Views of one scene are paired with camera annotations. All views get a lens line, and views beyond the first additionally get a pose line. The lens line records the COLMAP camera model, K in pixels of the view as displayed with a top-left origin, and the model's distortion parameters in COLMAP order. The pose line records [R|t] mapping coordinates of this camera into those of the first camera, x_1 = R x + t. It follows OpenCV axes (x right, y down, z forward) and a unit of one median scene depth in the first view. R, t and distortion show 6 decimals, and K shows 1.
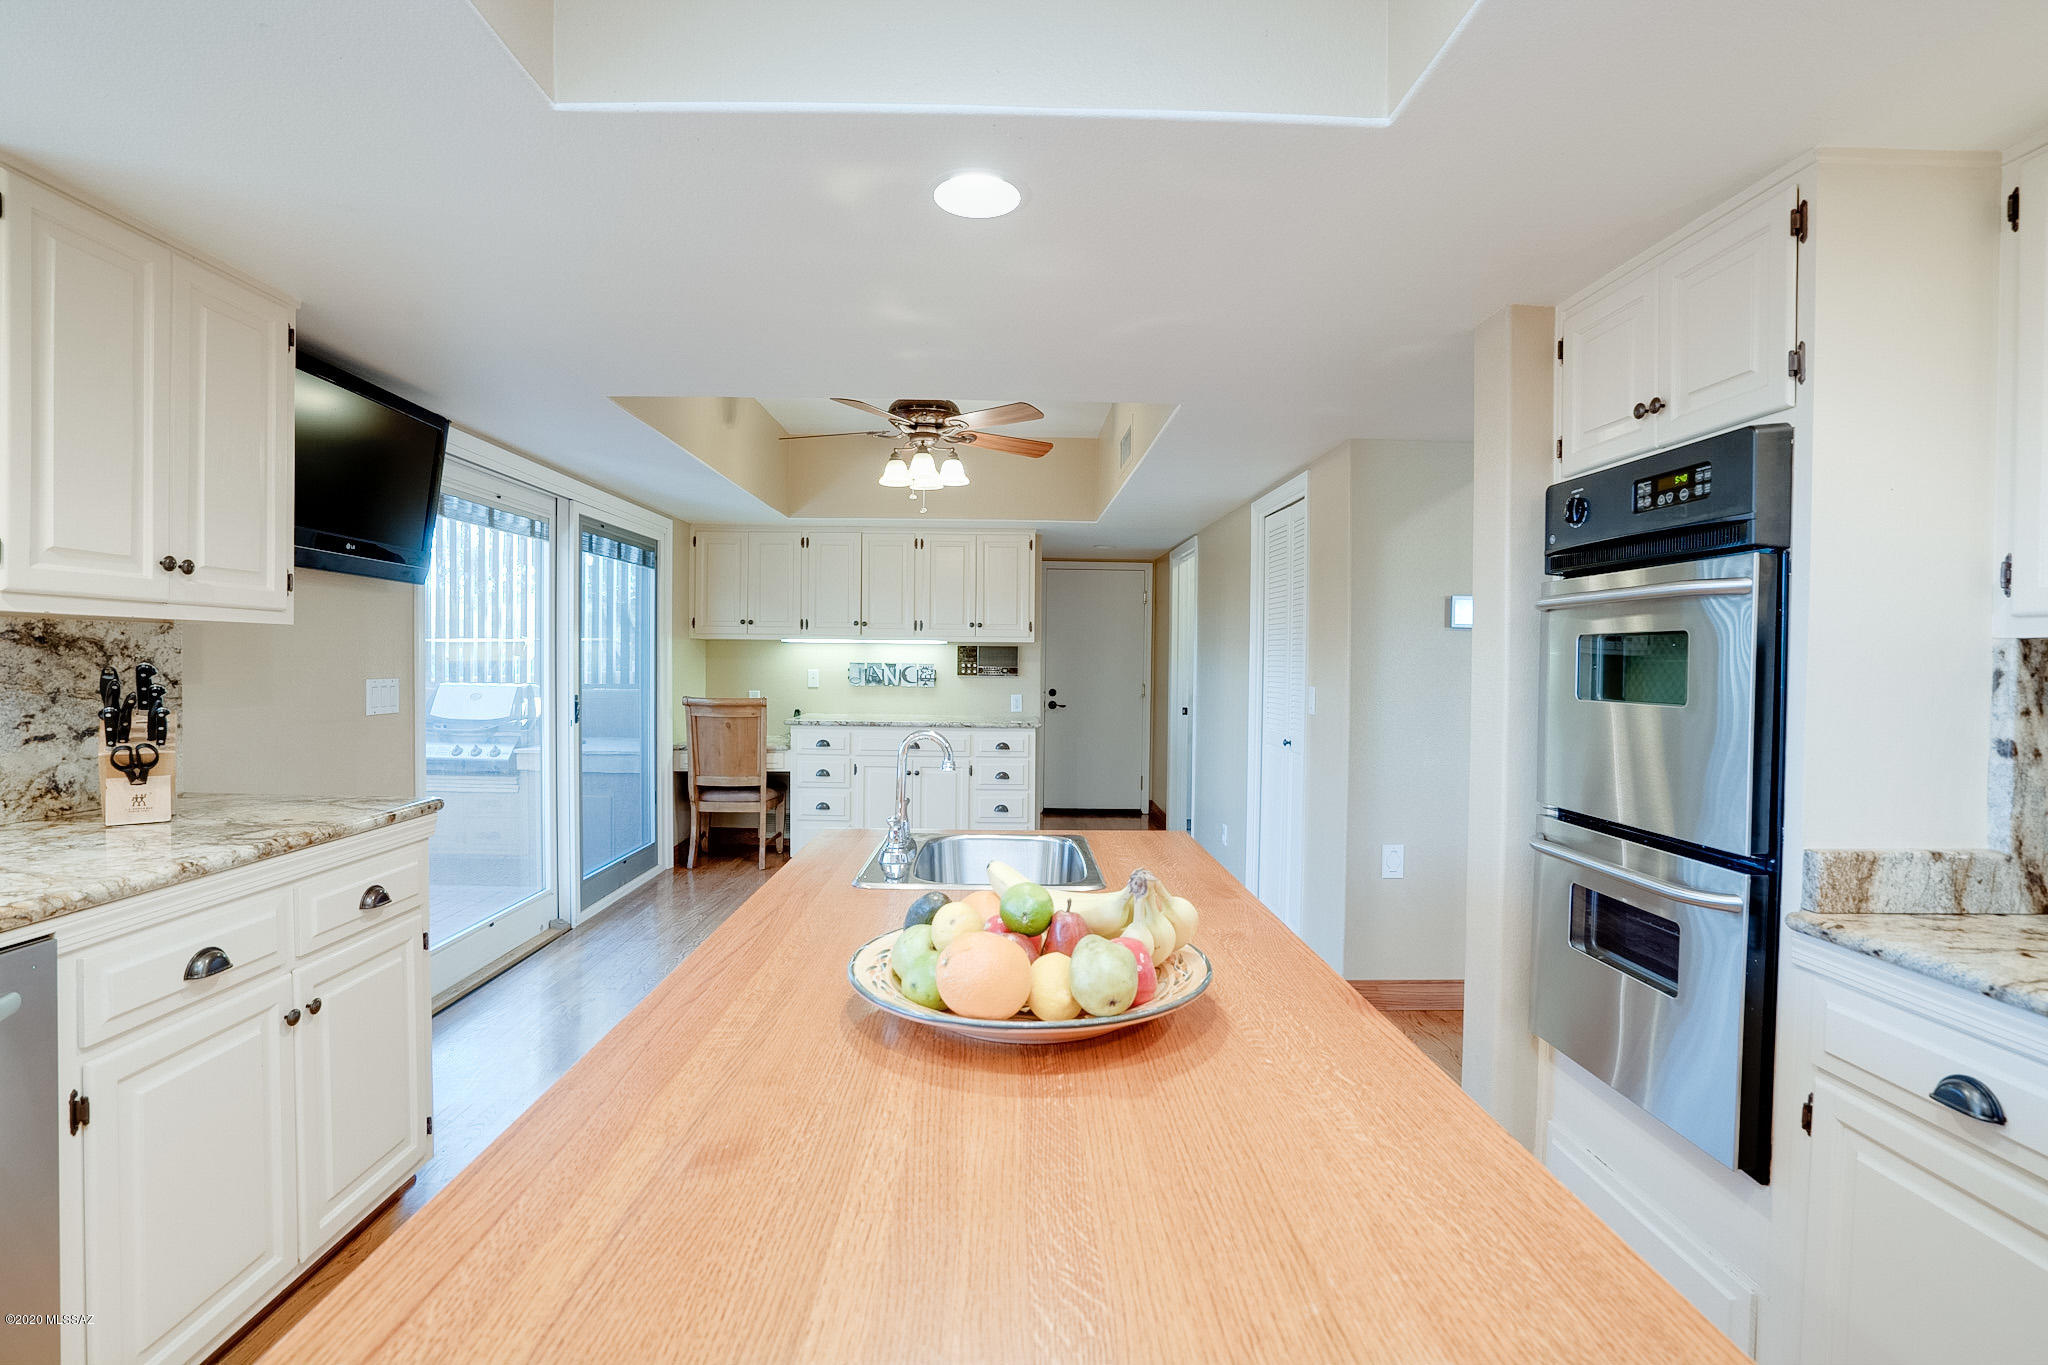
lens RADIAL K [[972.5, 0, 1024.0], [0, 972.5, 682.5], [0, 0, 1]] dist [-0.022741, 0.000769]
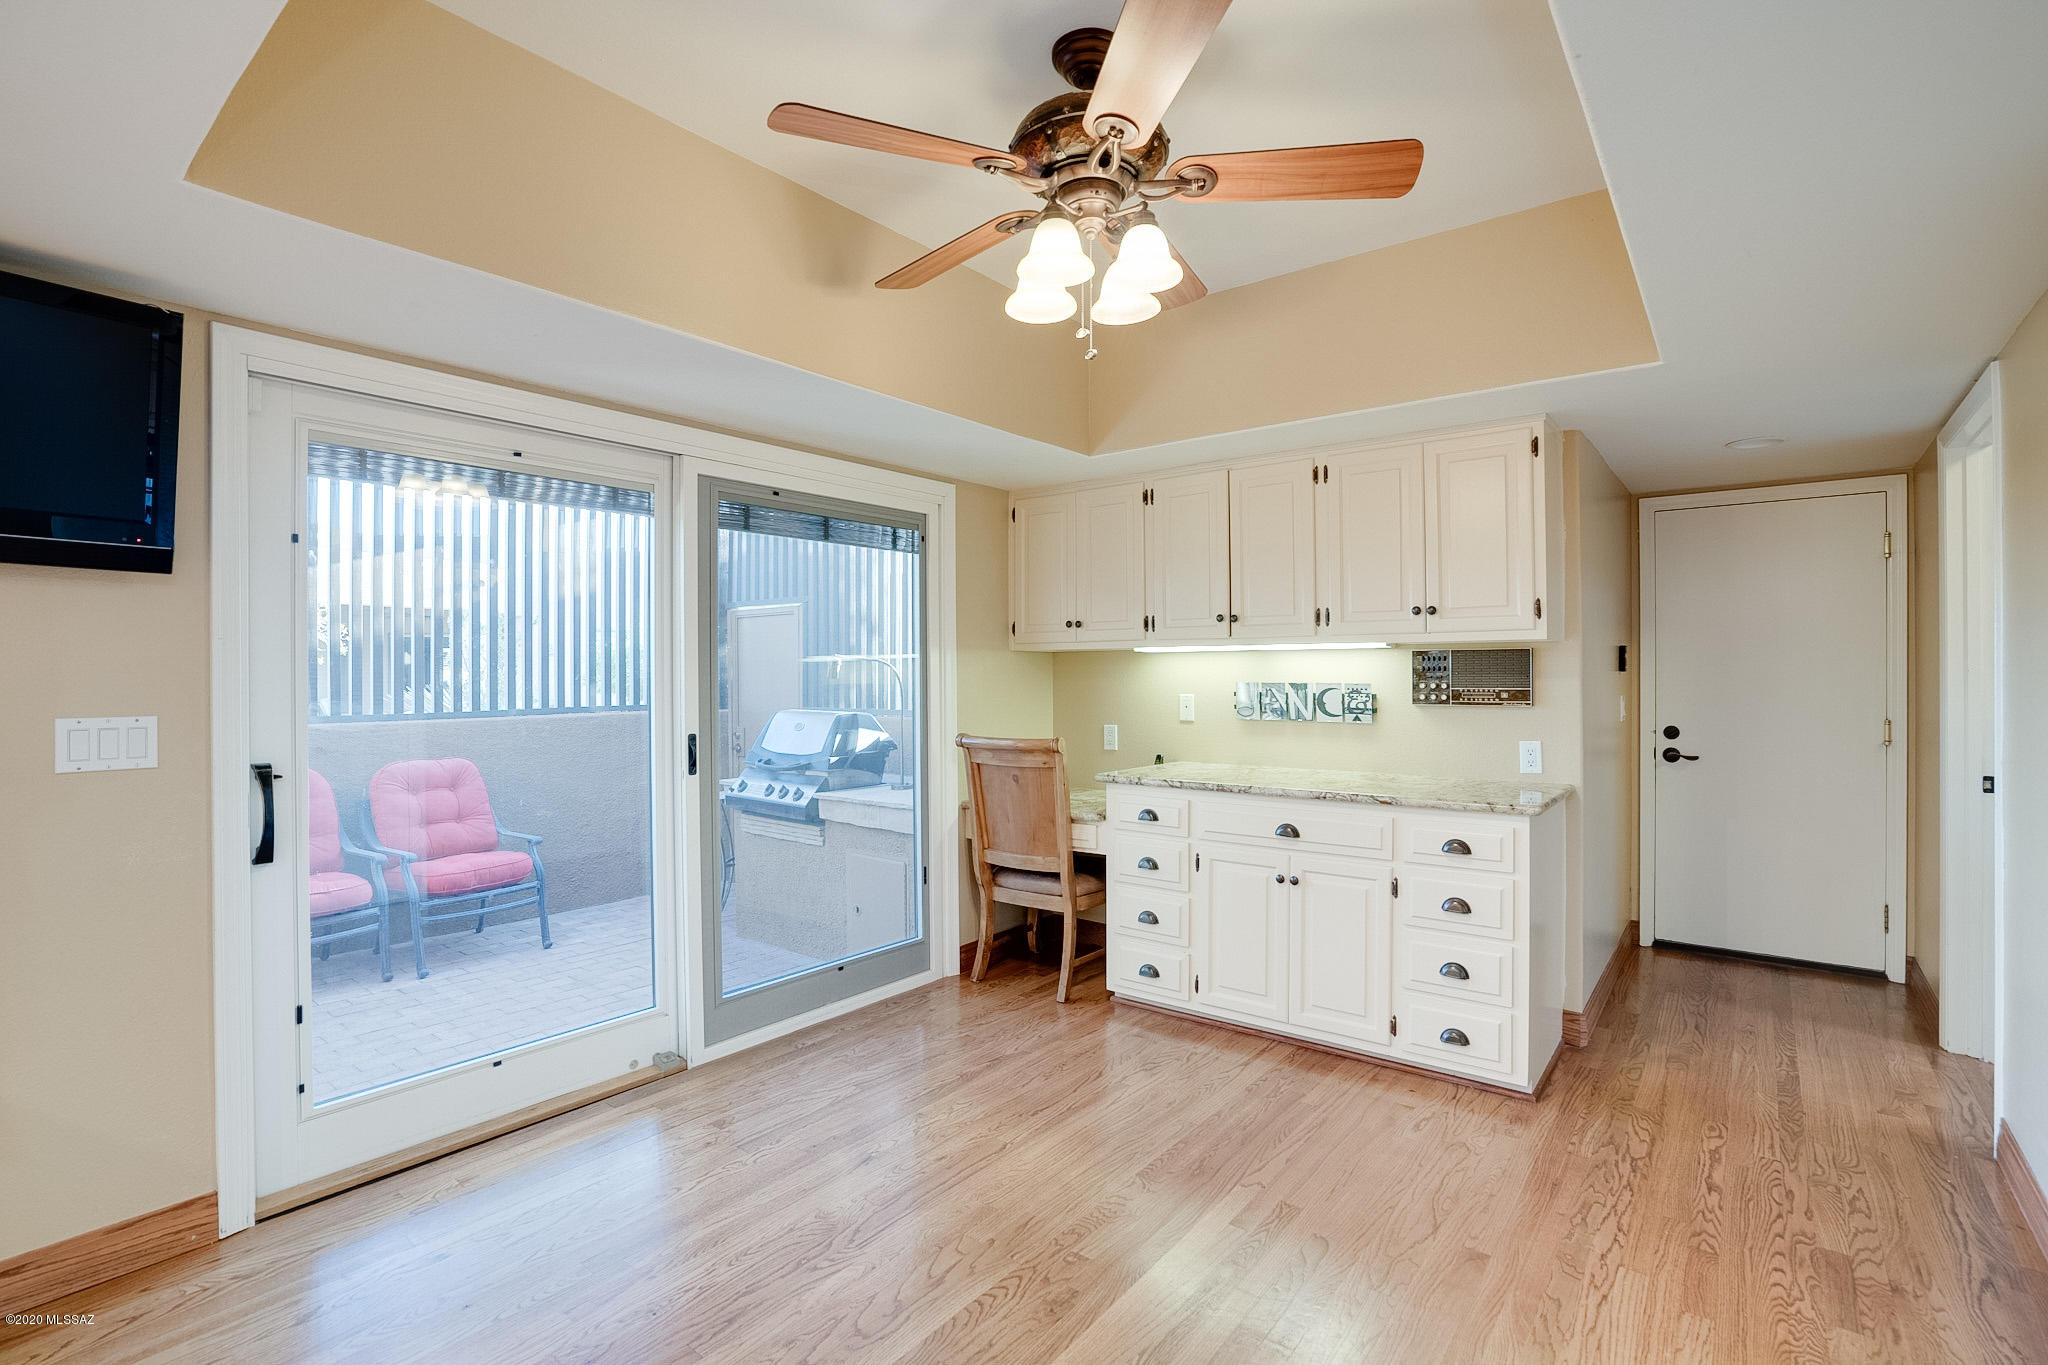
lens RADIAL K [[972.5, 0, 1024.0], [0, 972.5, 682.5], [0, 0, 1]] dist [-0.022741, 0.000769]
pose [[0.773035, -0.008326, -0.634309, 0.123147], [-0.002571, 0.999865, -0.016257, -0.010935], [0.634359, 0.014198, 0.772909, 0.469559]]
